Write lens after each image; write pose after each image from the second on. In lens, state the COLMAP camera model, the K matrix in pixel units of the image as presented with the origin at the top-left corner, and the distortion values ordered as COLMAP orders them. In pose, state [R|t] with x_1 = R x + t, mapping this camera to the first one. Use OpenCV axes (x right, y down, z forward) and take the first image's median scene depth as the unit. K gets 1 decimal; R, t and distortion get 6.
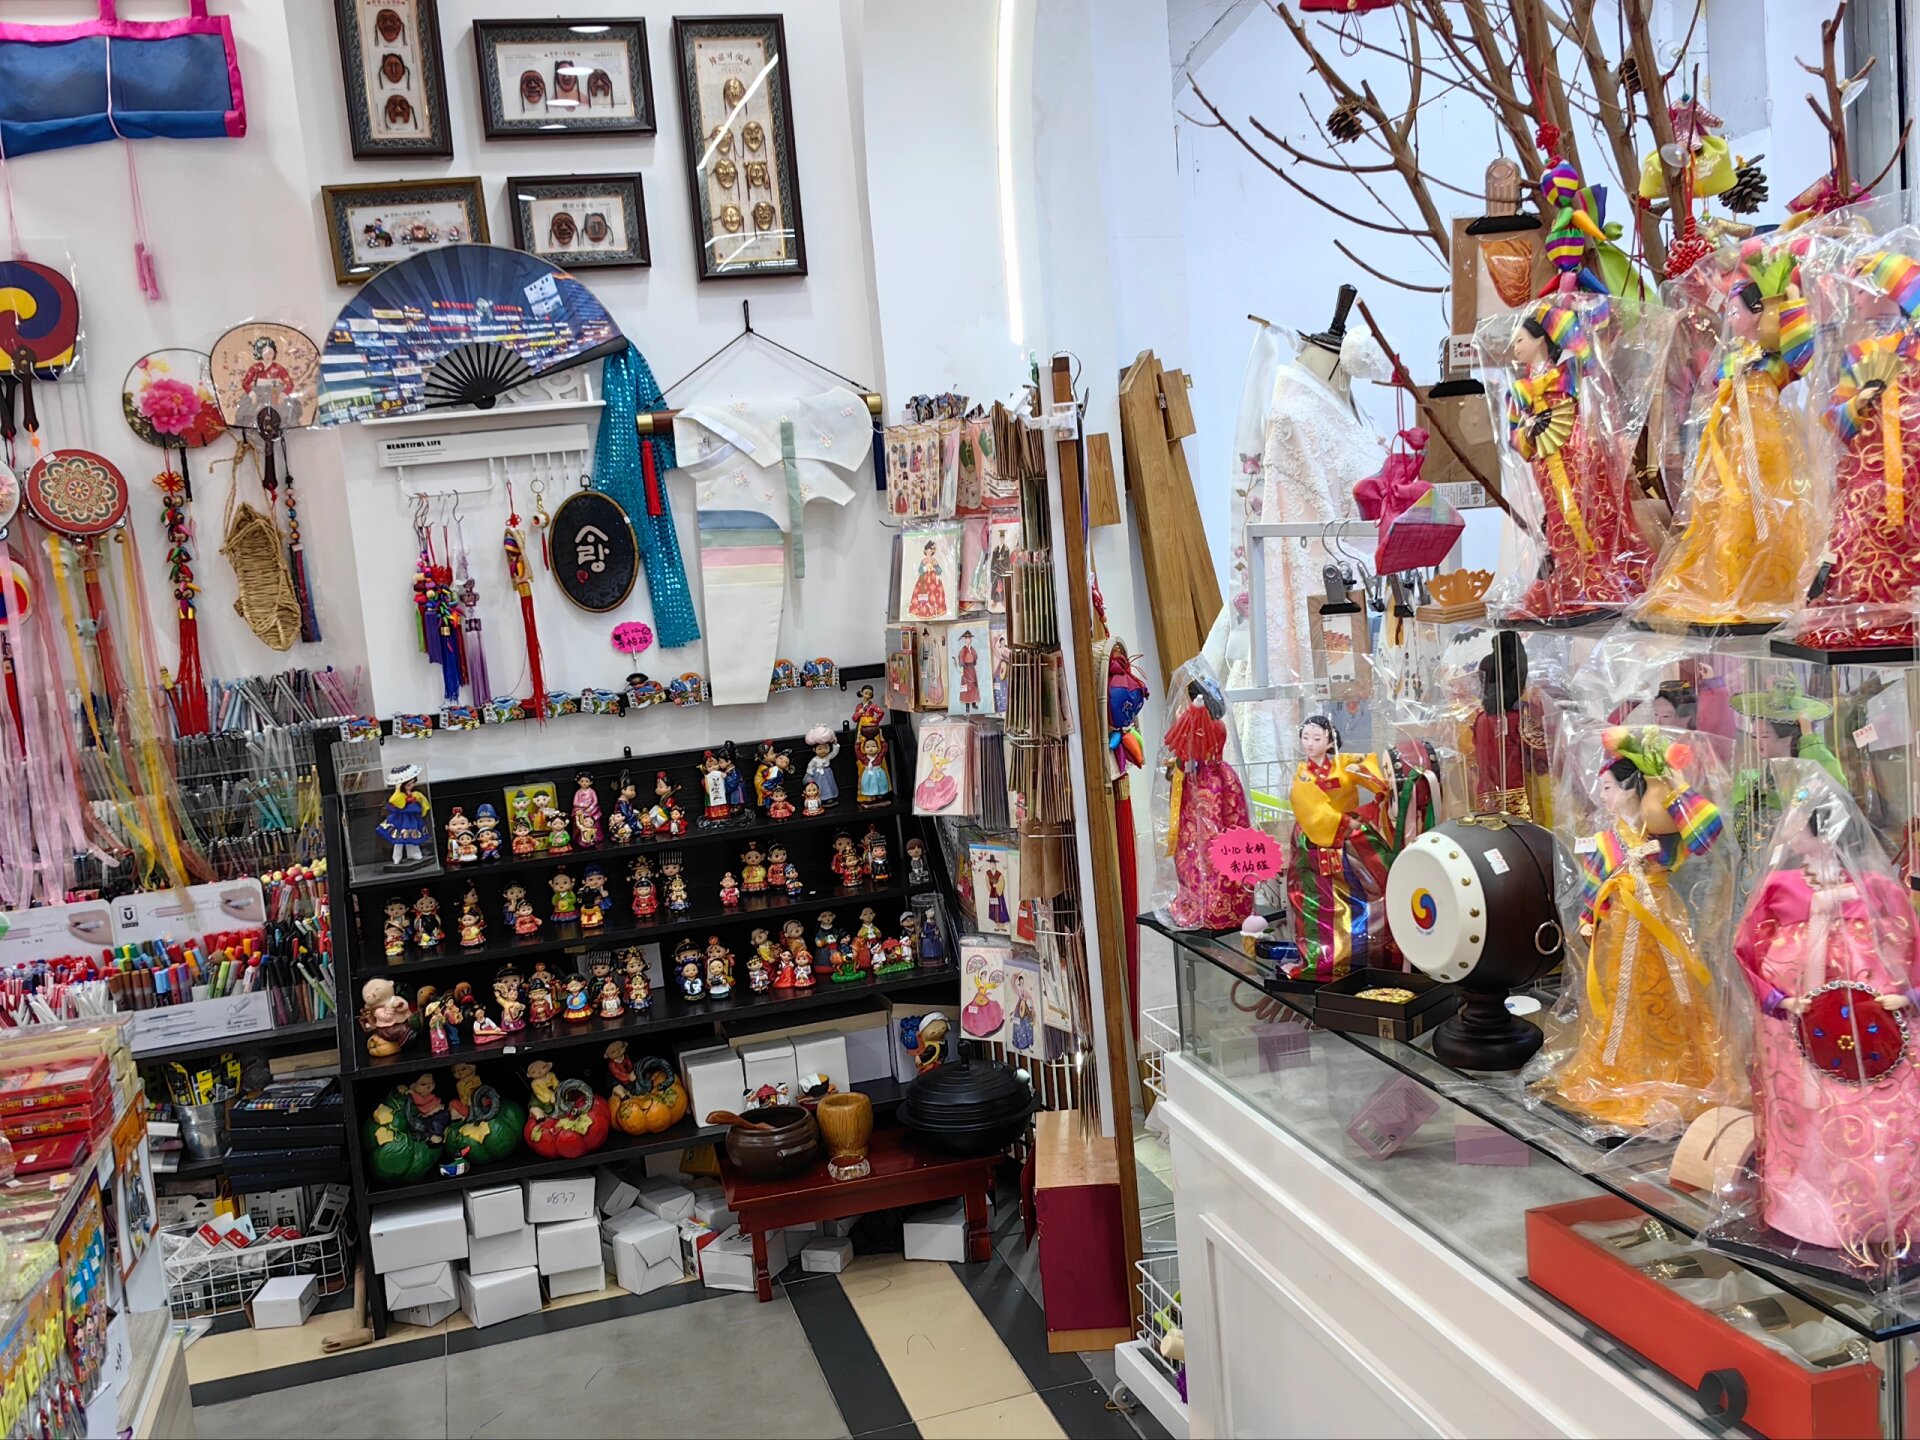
lens RADIAL K [[1879.9, 0, 961.9], [0, 1879.9, 725.6], [0, 0, 1]] dist [0.039291, 0.000000]
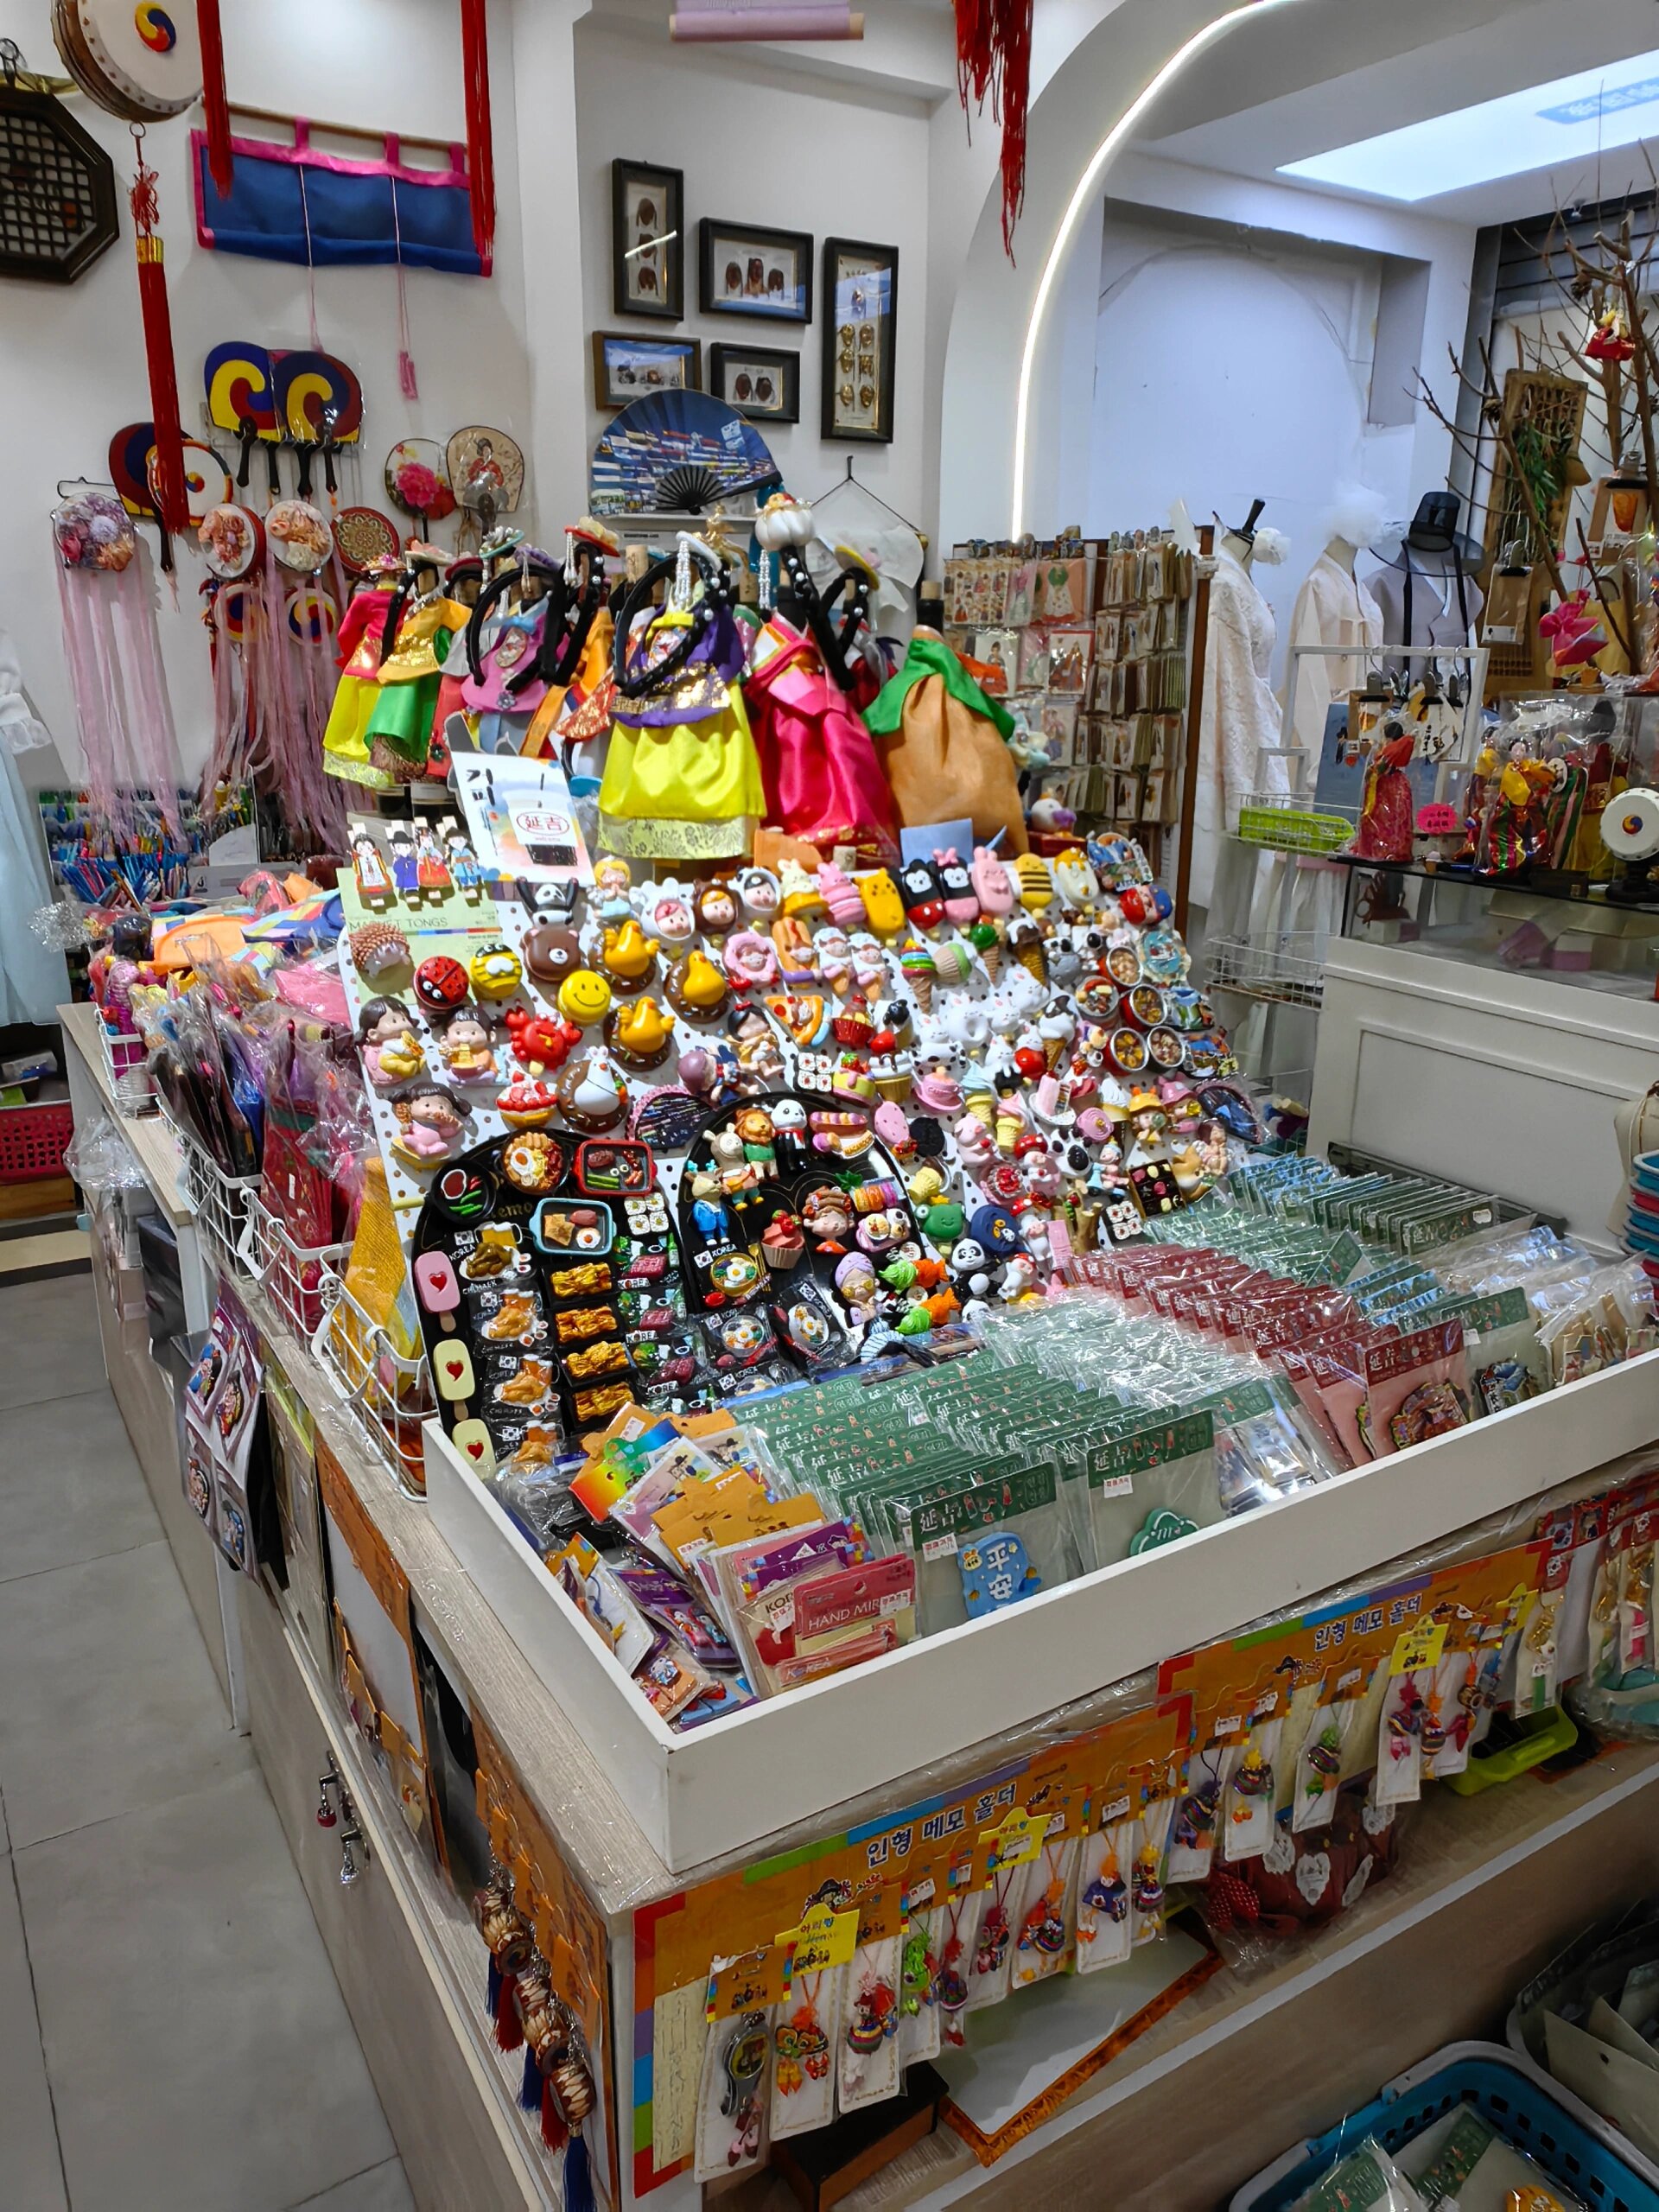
lens RADIAL K [[1551.6, 0, 827.5], [0, 1551.6, 1104.3], [0, 0, 1]] dist [0.006187, 0.017690]
pose [[0.956725, 0.009900, 0.290826, -0.484262], [-0.055878, 0.987072, 0.150221, 0.084526], [-0.285580, -0.159970, 0.944909, -0.188754]]
